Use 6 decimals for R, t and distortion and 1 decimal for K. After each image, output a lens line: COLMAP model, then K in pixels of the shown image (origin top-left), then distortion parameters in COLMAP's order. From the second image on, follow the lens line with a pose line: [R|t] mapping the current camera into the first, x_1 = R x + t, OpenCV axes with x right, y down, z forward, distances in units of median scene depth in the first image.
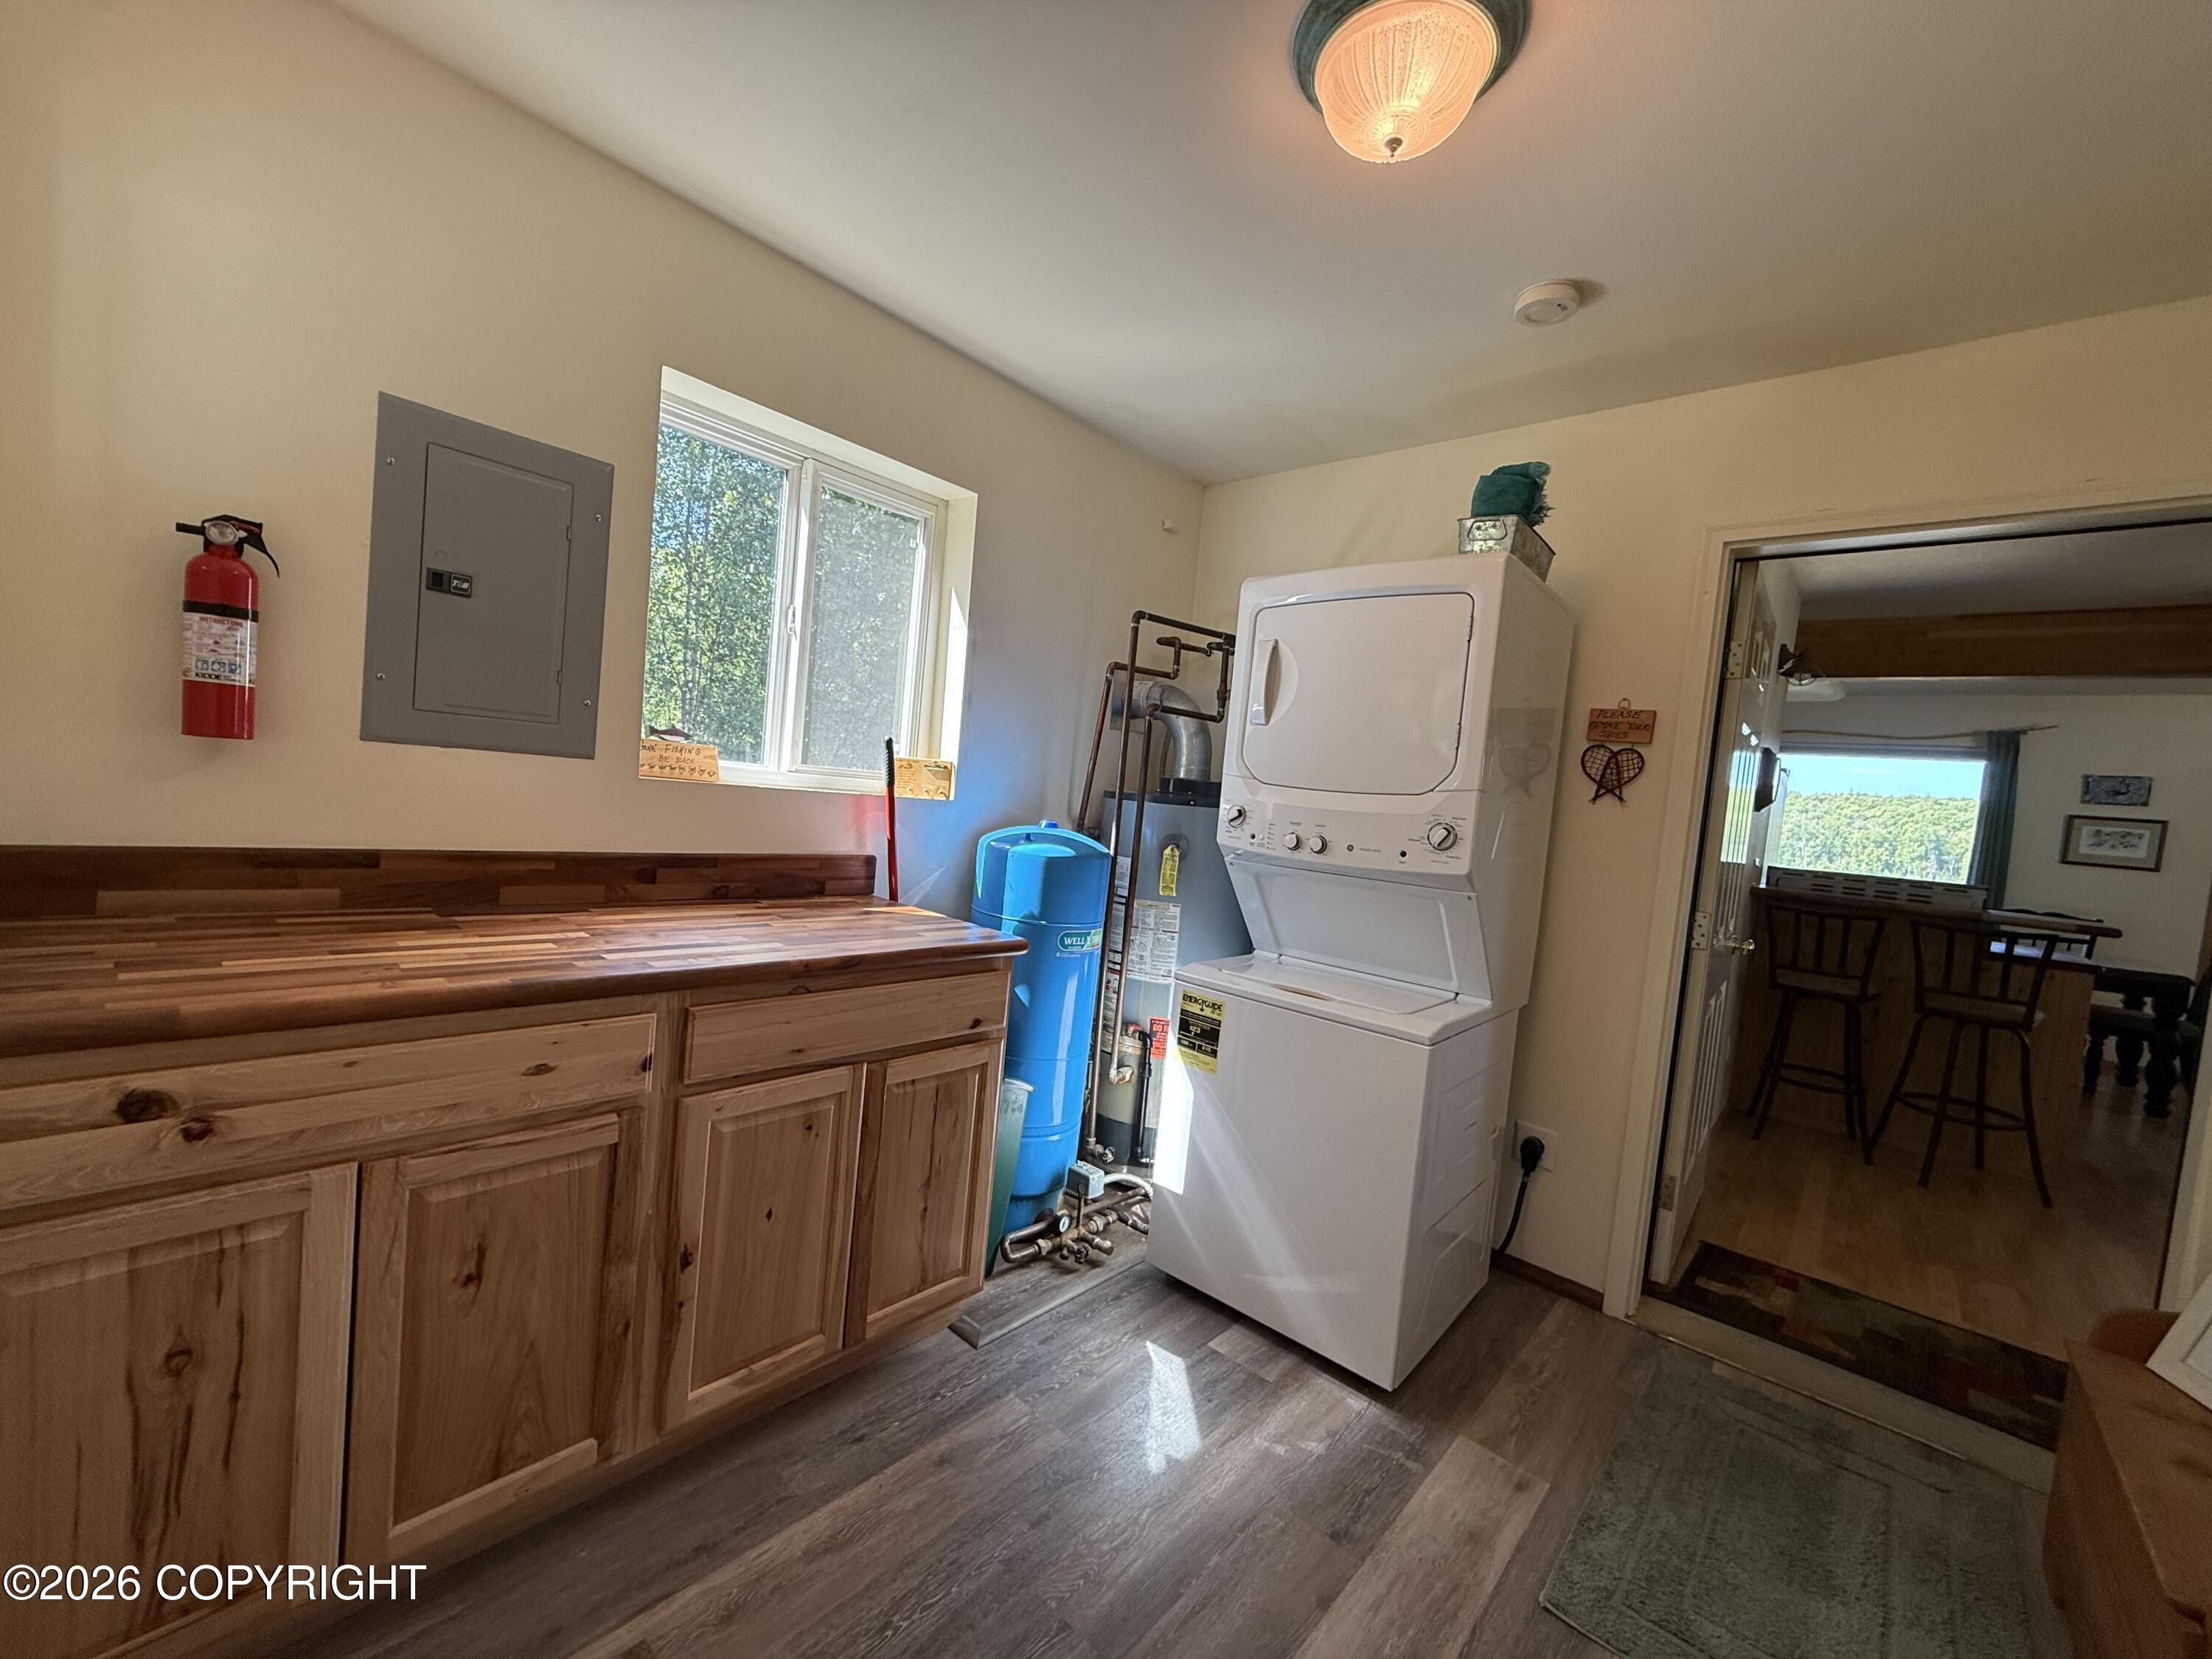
lens RADIAL K [[878.2, 0, 1098.6], [0, 878.2, 834.8], [0, 0, 1]] dist [0.002212, 0.000376]
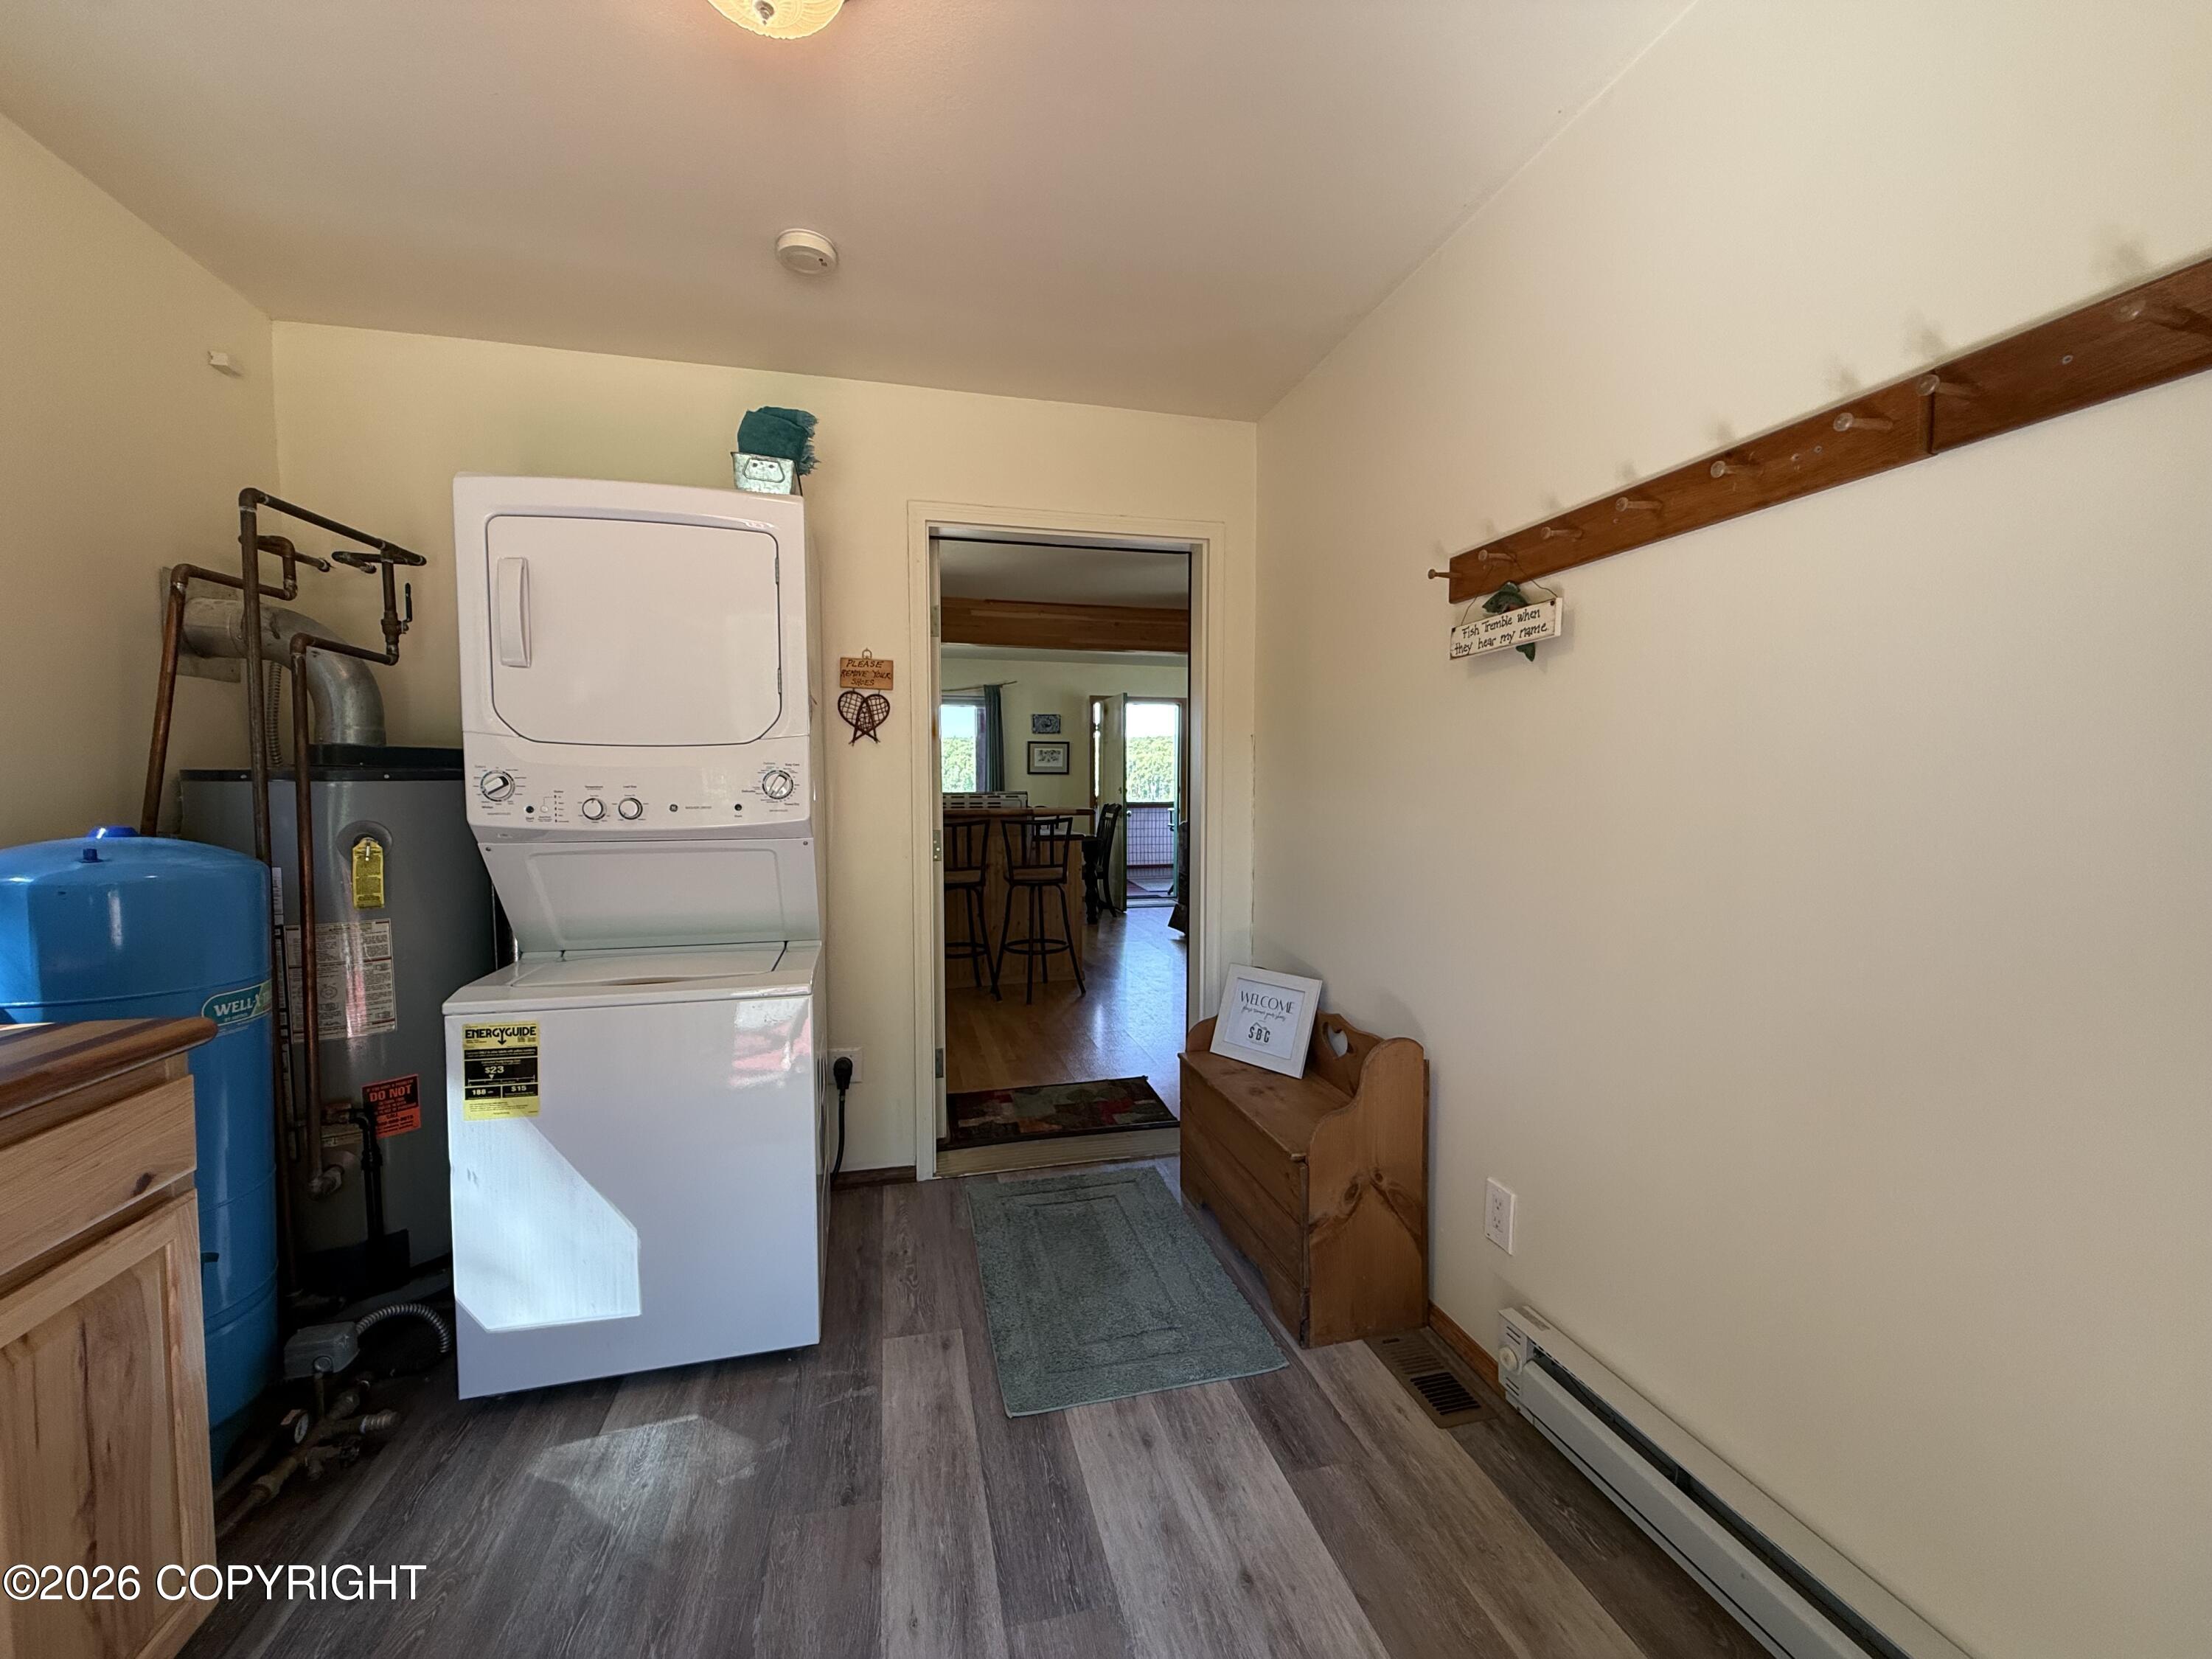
lens RADIAL K [[878.2, 0, 1099.1], [0, 878.2, 833.4], [0, 0, 1]] dist [0.002212, 0.000376]
pose [[0.565817, -0.136796, 0.813104, -0.134277], [0.098698, 0.990288, 0.097924, -0.002694], [-0.818603, 0.024845, 0.573823, 0.095732]]
